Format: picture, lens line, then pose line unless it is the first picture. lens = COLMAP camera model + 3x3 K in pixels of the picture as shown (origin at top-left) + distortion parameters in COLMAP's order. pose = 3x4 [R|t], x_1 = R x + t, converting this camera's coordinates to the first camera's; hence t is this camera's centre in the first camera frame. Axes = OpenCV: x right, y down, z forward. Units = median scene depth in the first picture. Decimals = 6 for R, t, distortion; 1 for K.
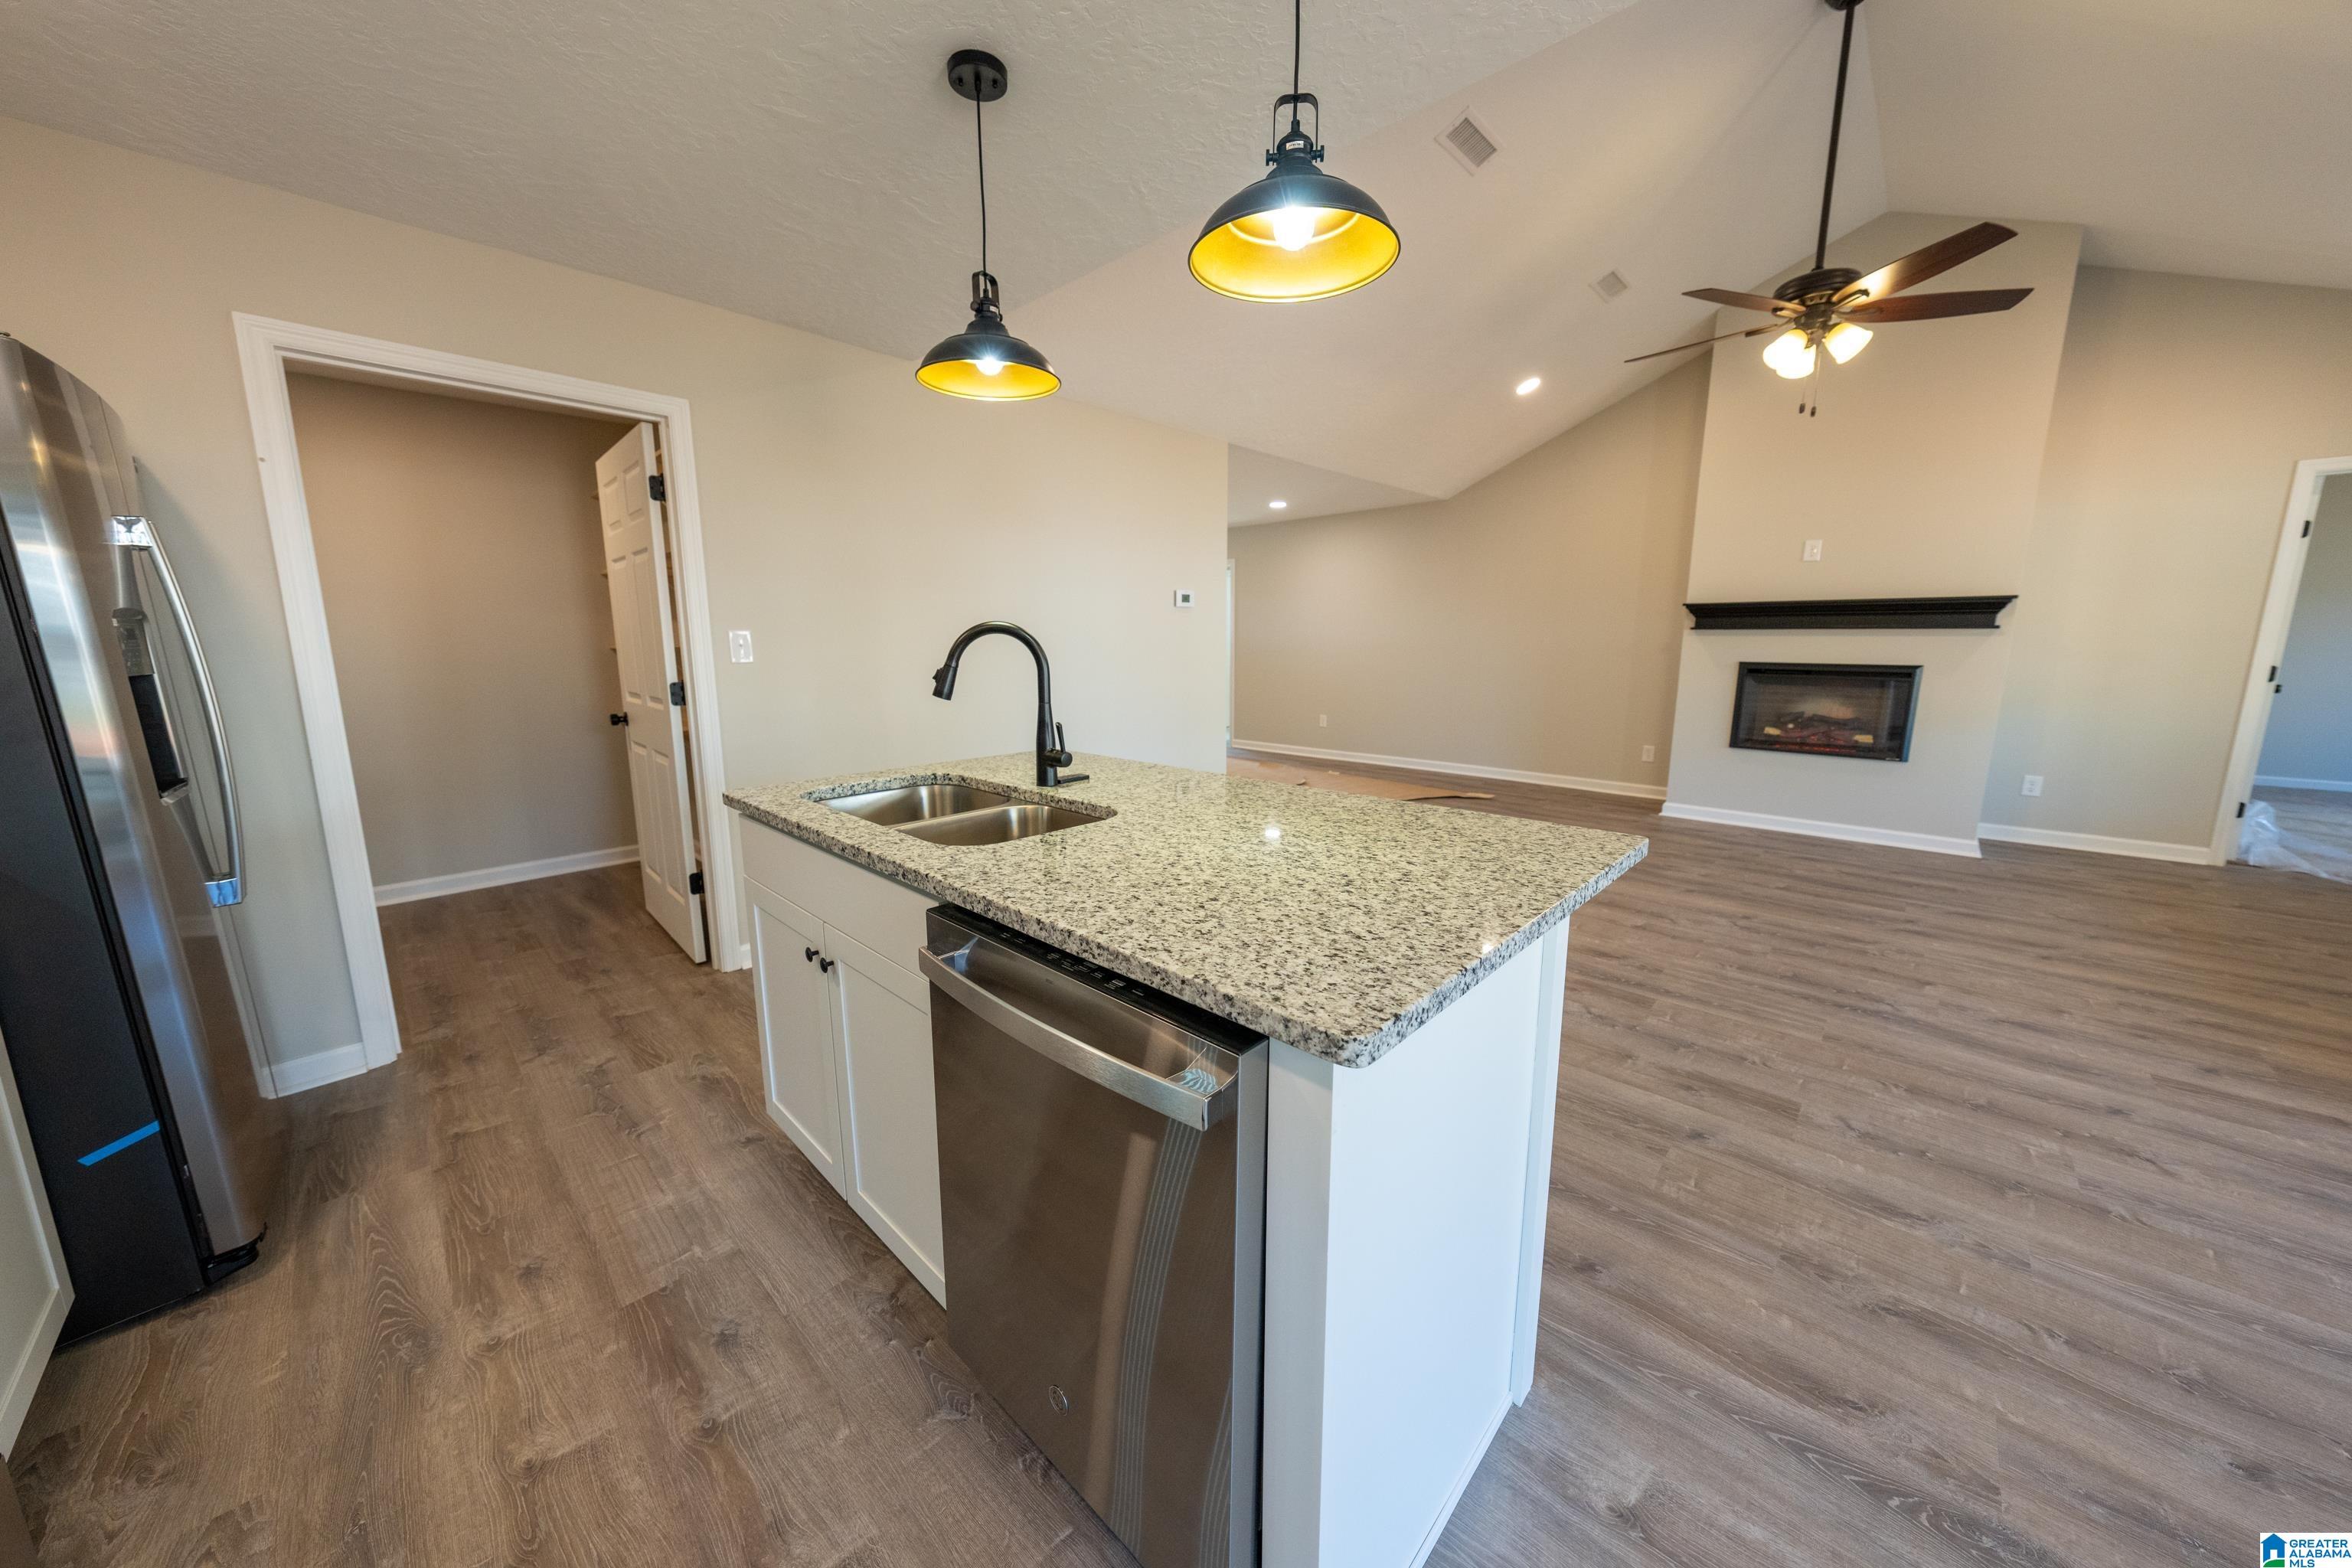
lens RADIAL K [[788.0, 0, 1178.0], [0, 788.0, 772.4], [0, 0, 1]] dist [0.000370, 0.000191]
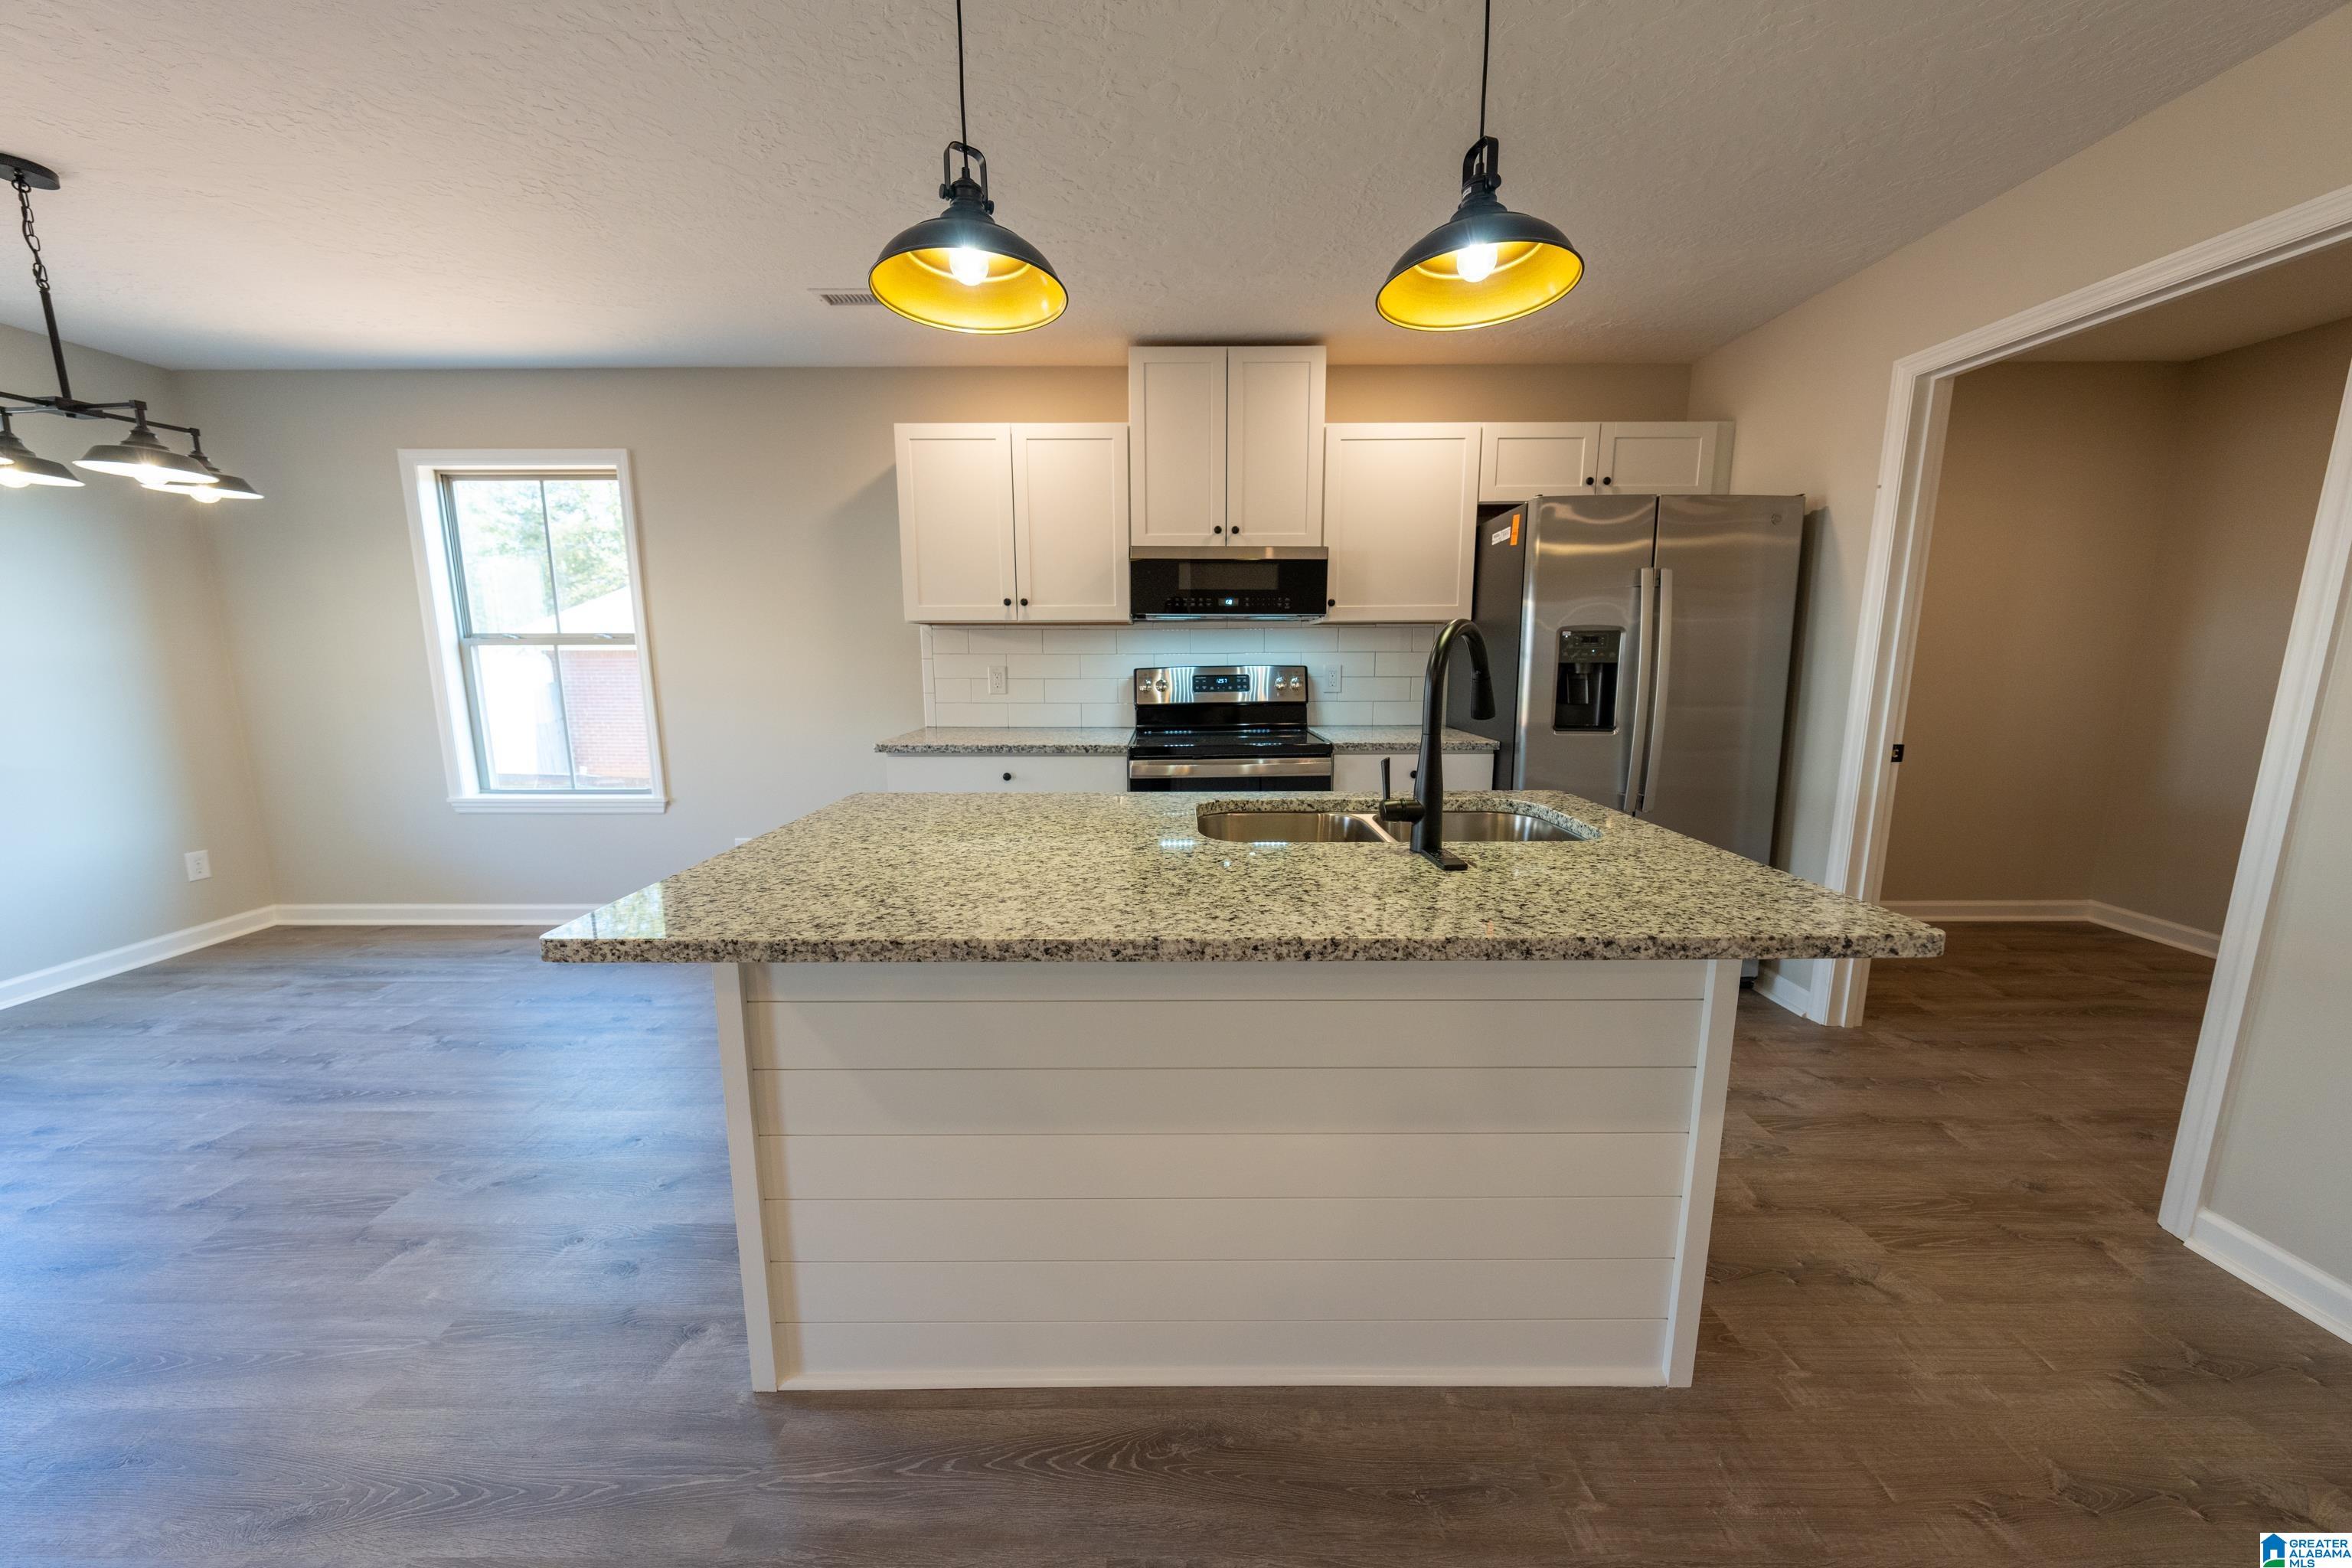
lens RADIAL K [[790.1, 0, 1172.2], [0, 790.1, 772.9], [0, 0, 1]] dist [-0.001699, 0.000056]
pose [[-0.724326, 0.114183, -0.679936, 0.347098], [-0.109020, 0.954816, 0.276481, -0.162683], [0.680783, 0.274389, -0.679150, 0.966912]]
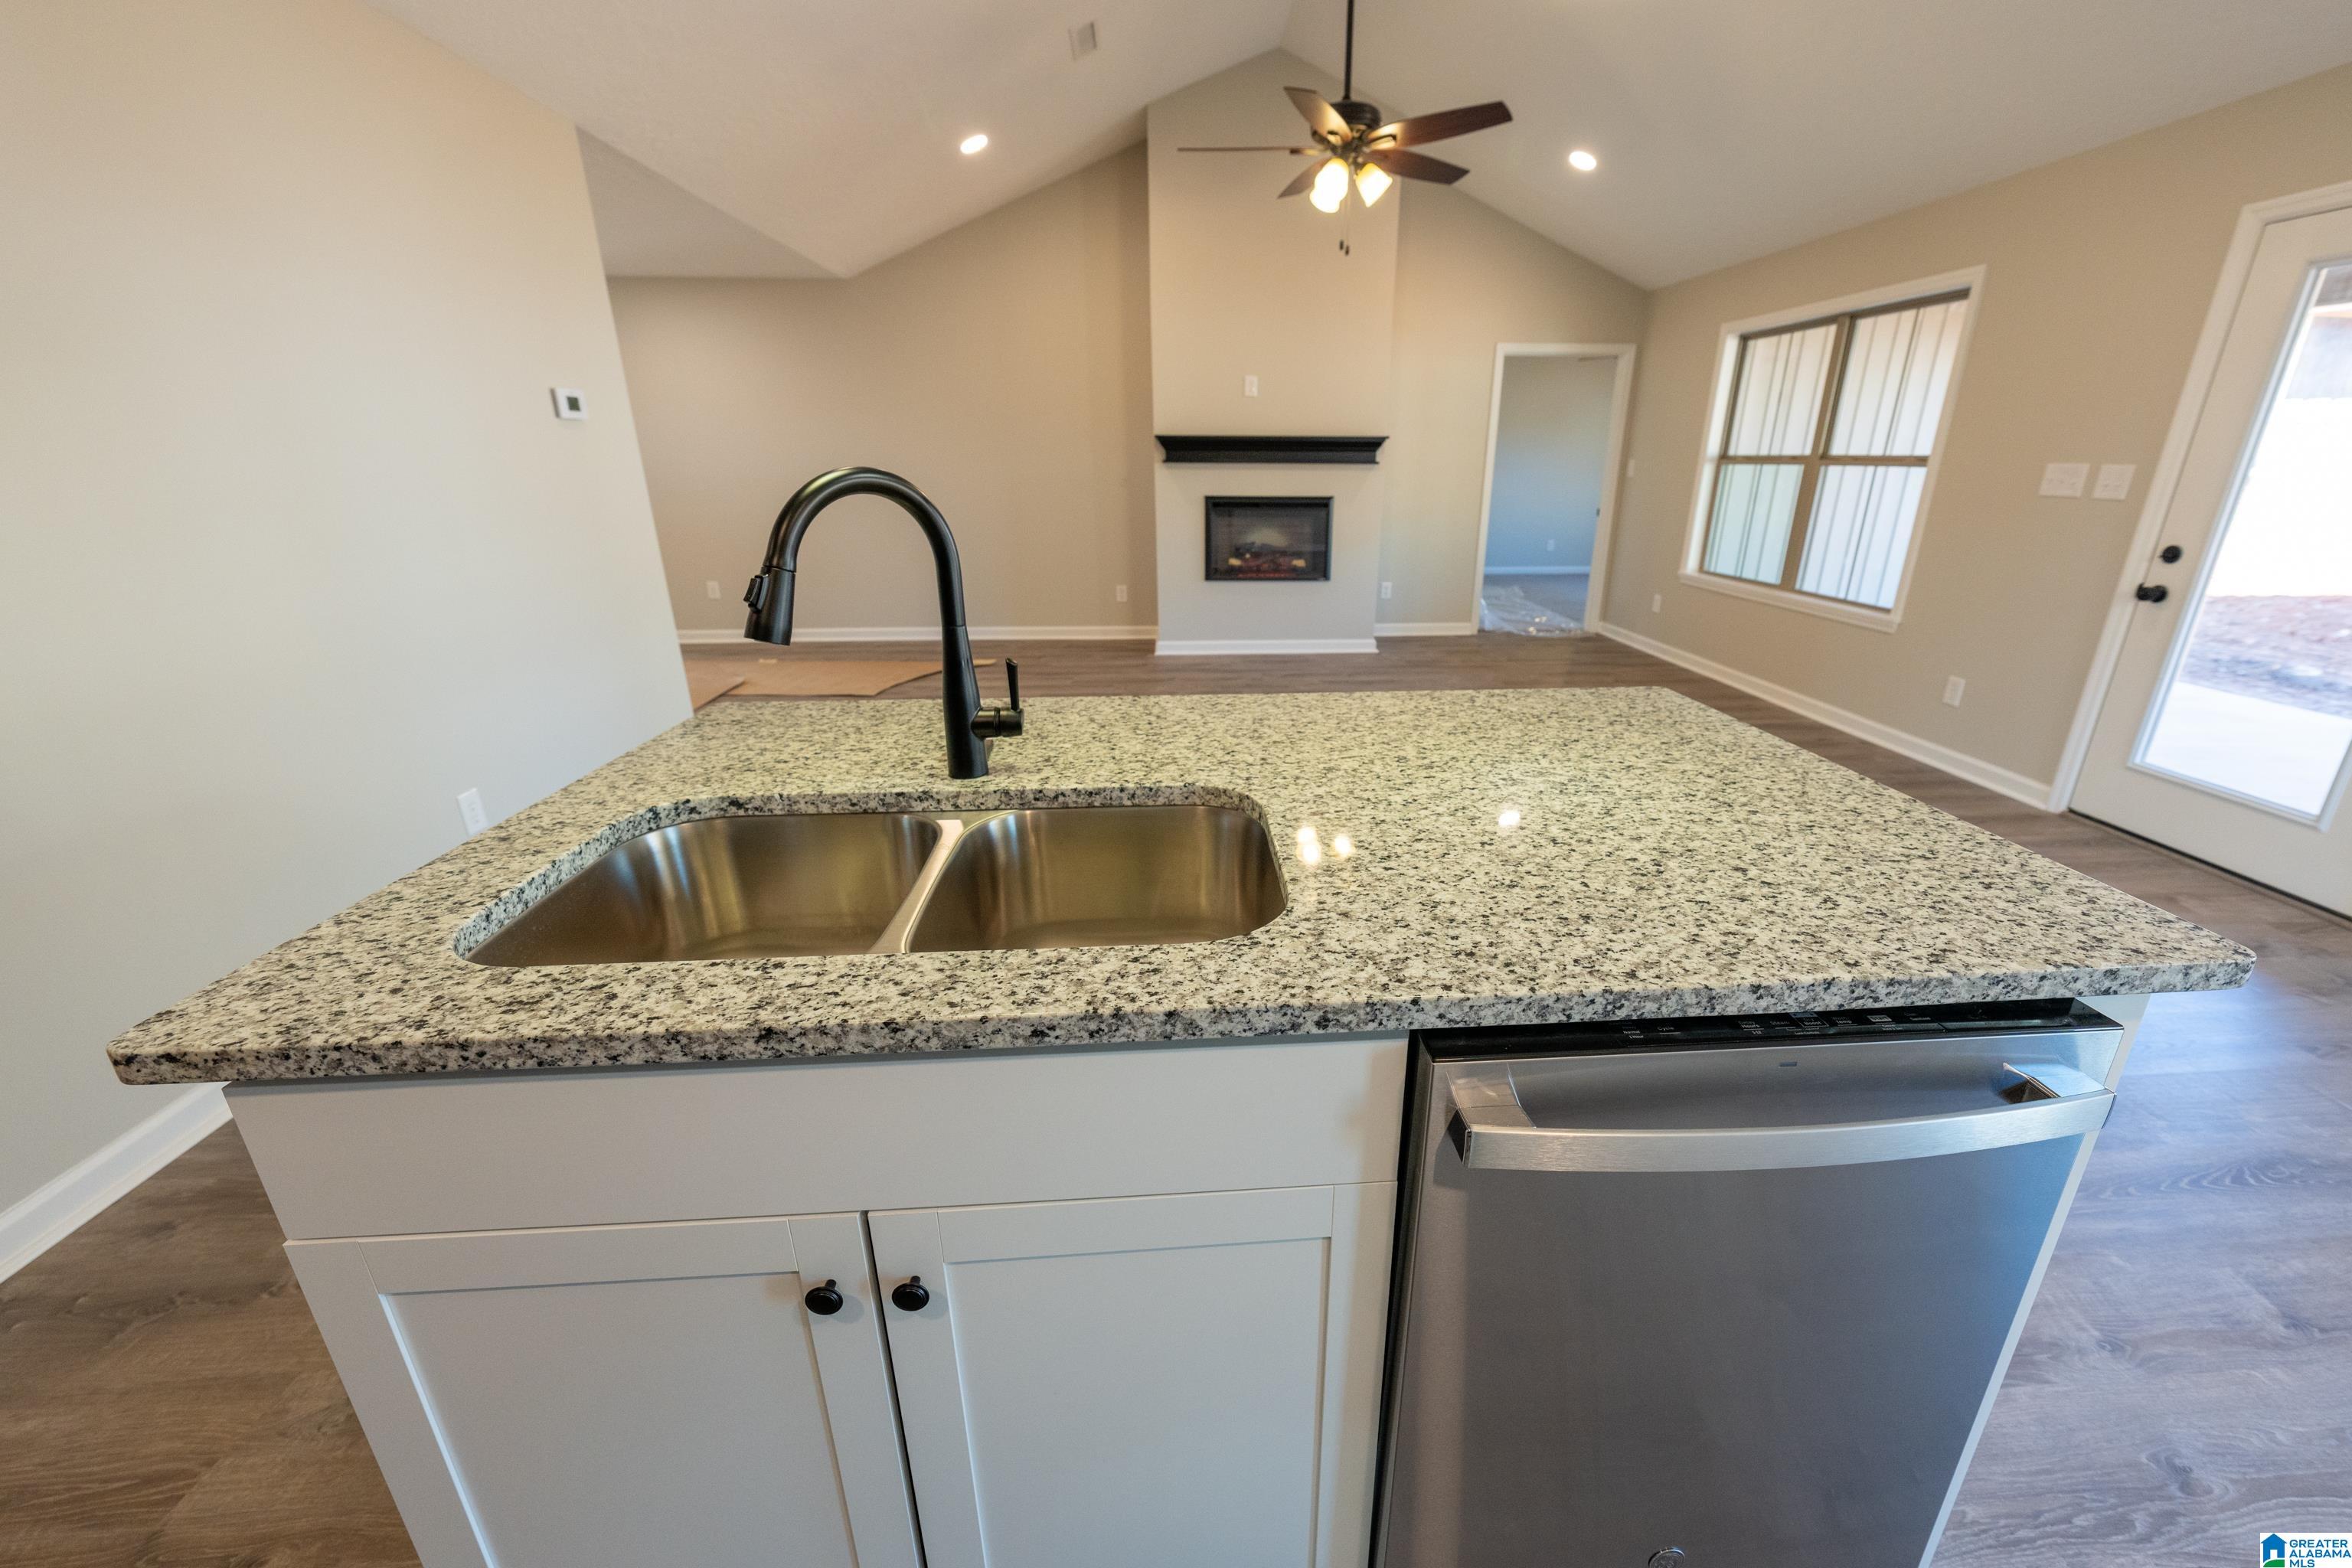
lens RADIAL K [[898.8, 0, 1230.9], [0, 898.8, 773.3], [0, 0, 1]] dist [-0.003131, -0.000189]
pose [[0.666872, -0.238870, 0.705849, -0.361187], [0.120436, 0.969326, 0.214249, -0.071613], [-0.735375, -0.057867, 0.675185, 0.324695]]
